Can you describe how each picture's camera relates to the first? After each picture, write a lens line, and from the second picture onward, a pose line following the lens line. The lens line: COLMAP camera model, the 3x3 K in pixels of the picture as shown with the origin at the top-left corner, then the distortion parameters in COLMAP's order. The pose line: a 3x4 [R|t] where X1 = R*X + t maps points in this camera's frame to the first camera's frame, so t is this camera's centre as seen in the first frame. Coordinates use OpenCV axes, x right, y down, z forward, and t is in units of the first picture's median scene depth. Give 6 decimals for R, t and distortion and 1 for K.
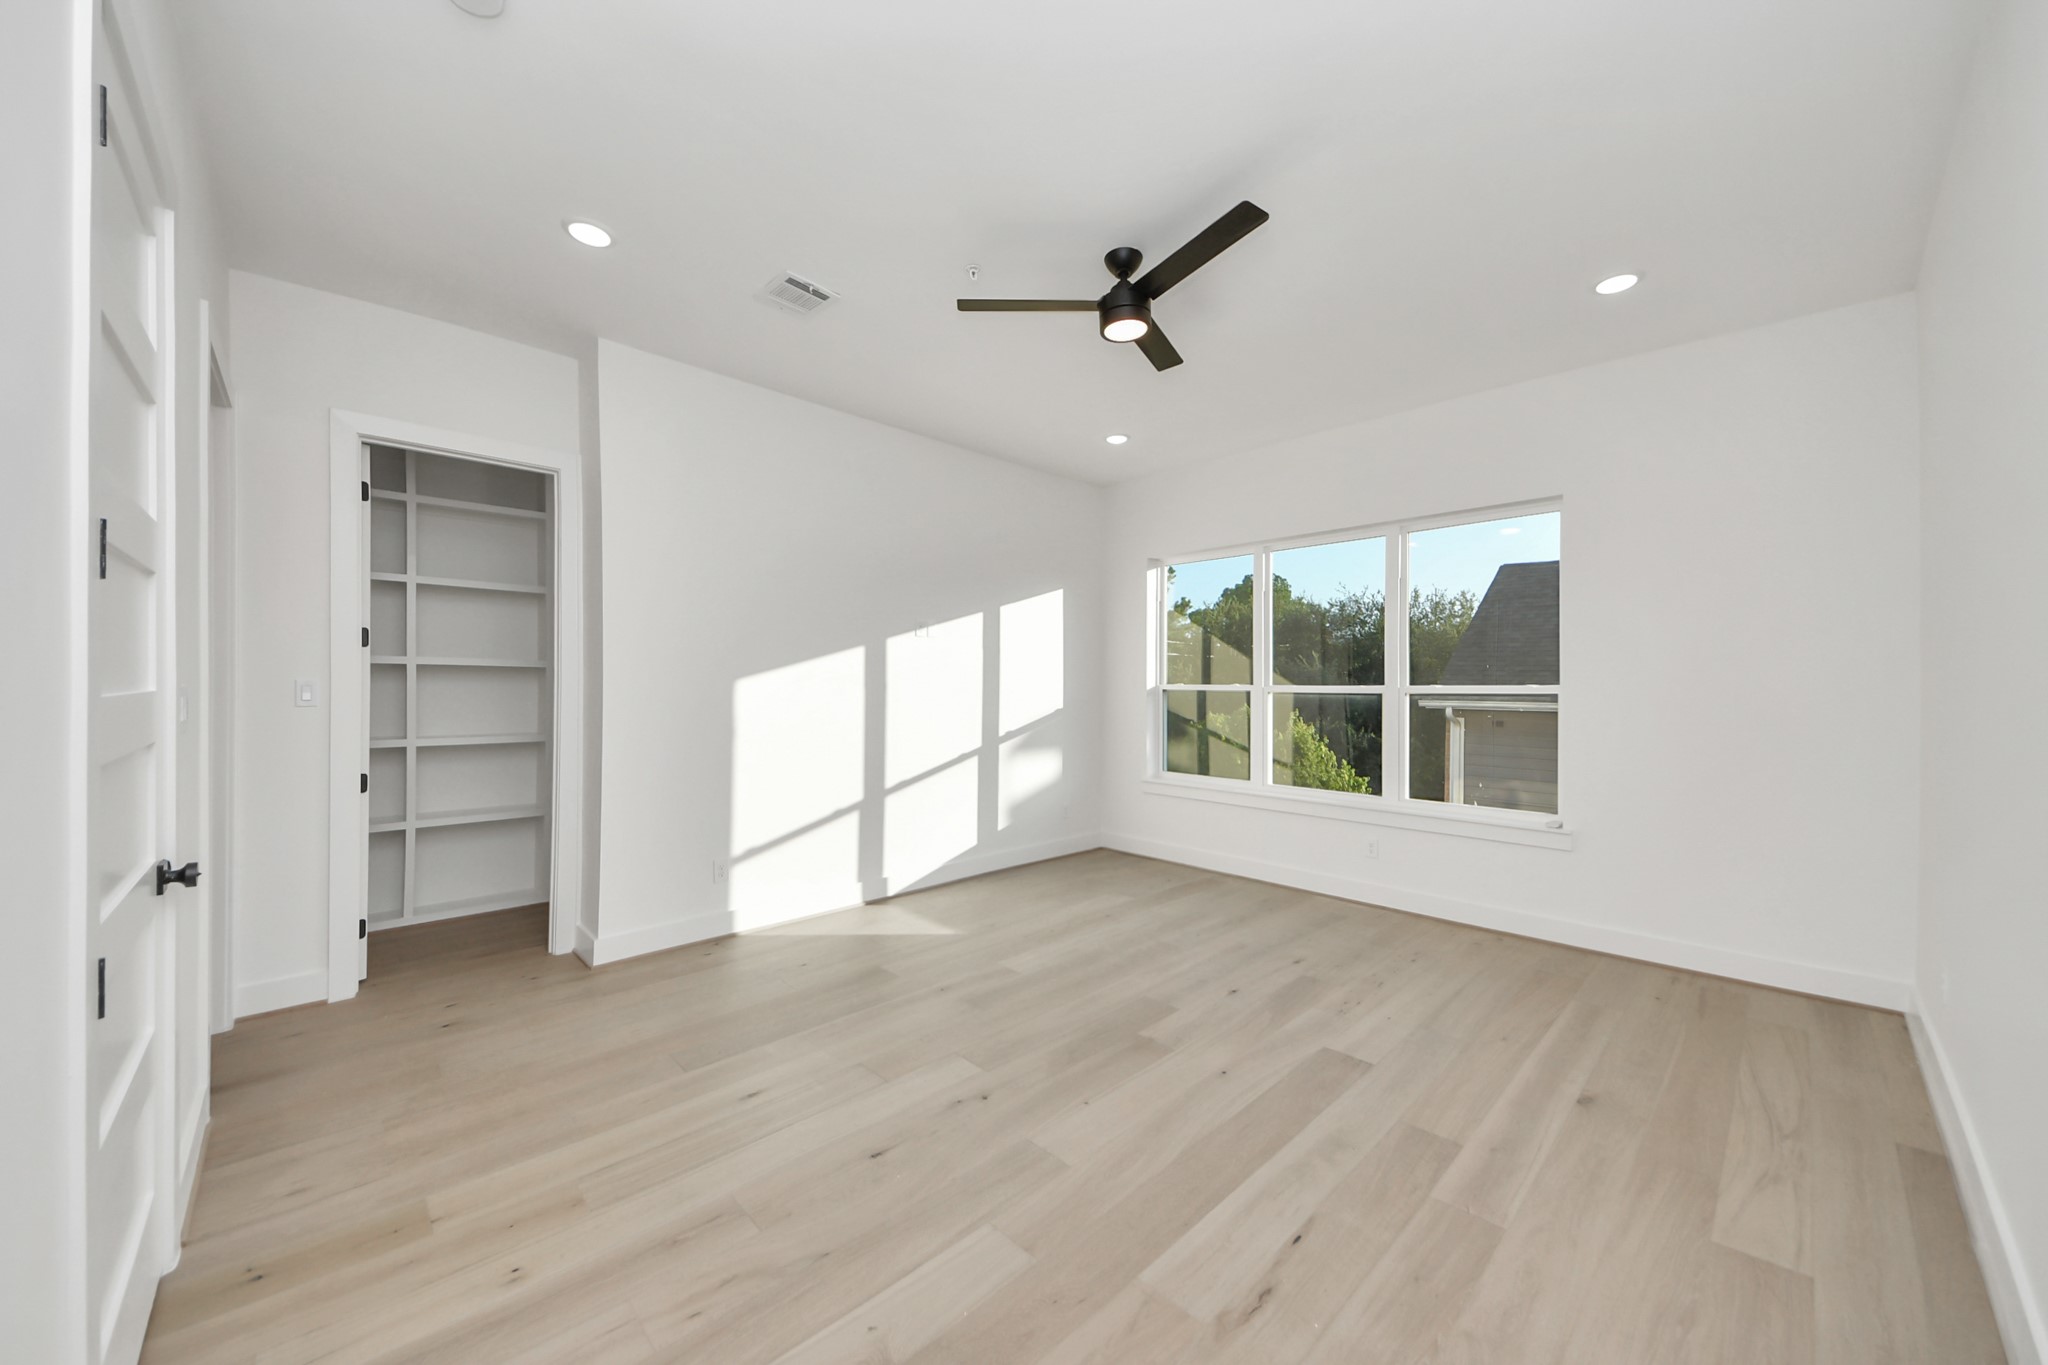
lens RADIAL K [[748.9, 0, 1022.0], [0, 748.9, 681.4], [0, 0, 1]] dist [0.060397, -0.035708]
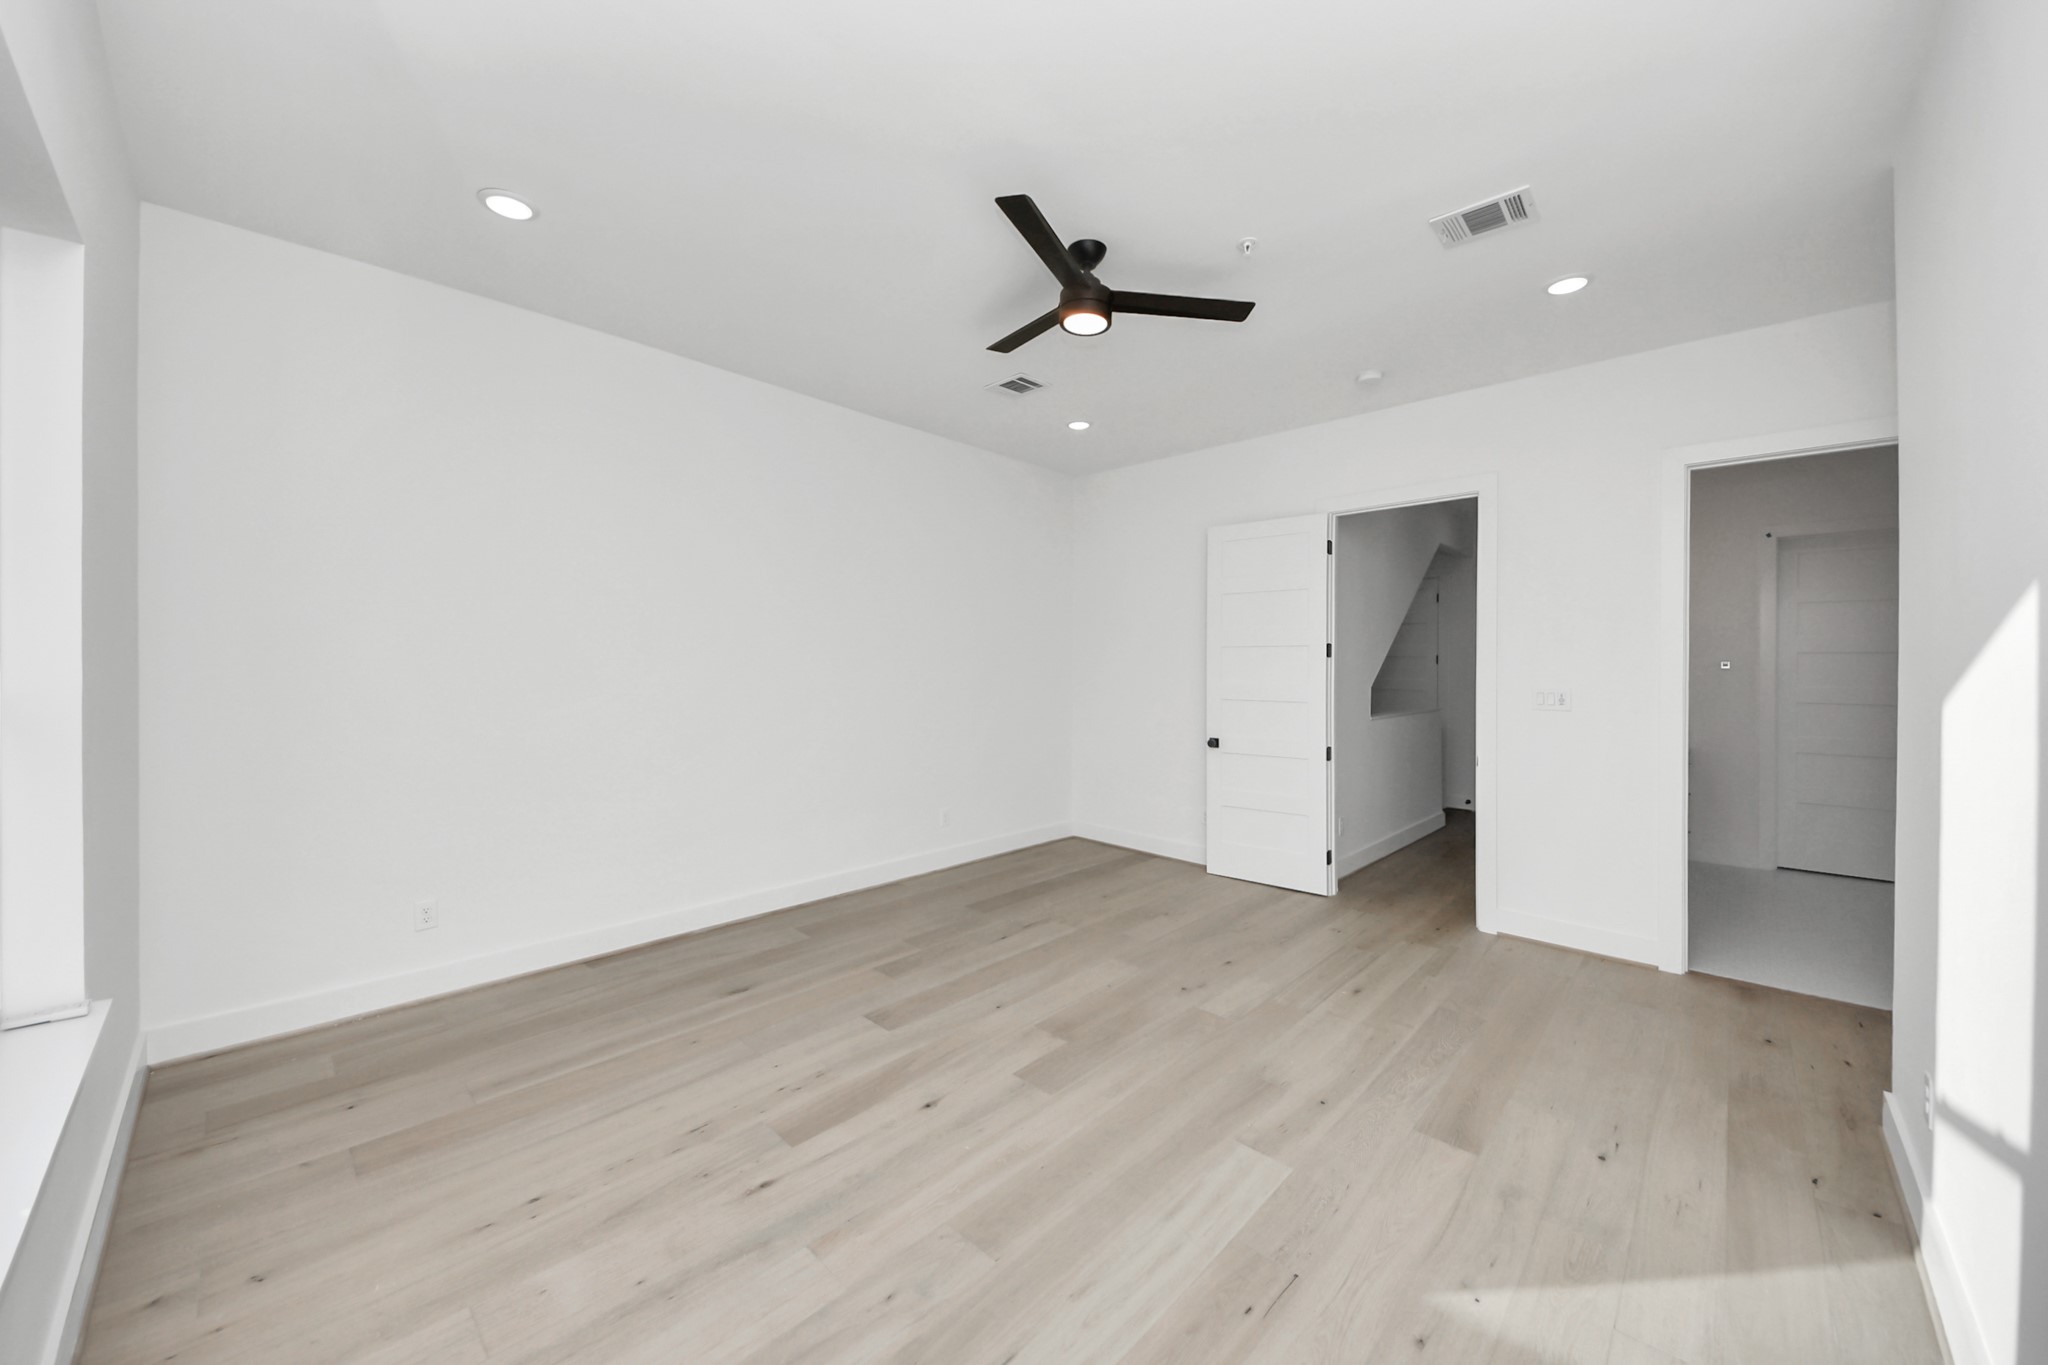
lens RADIAL K [[748.9, 0, 1022.0], [0, 748.9, 681.4], [0, 0, 1]] dist [0.060397, -0.035708]
pose [[-0.999086, -0.013591, -0.040520, 0.259261], [-0.013874, 0.999881, 0.006699, -0.005242], [0.040424, 0.007255, -0.999156, 1.992423]]
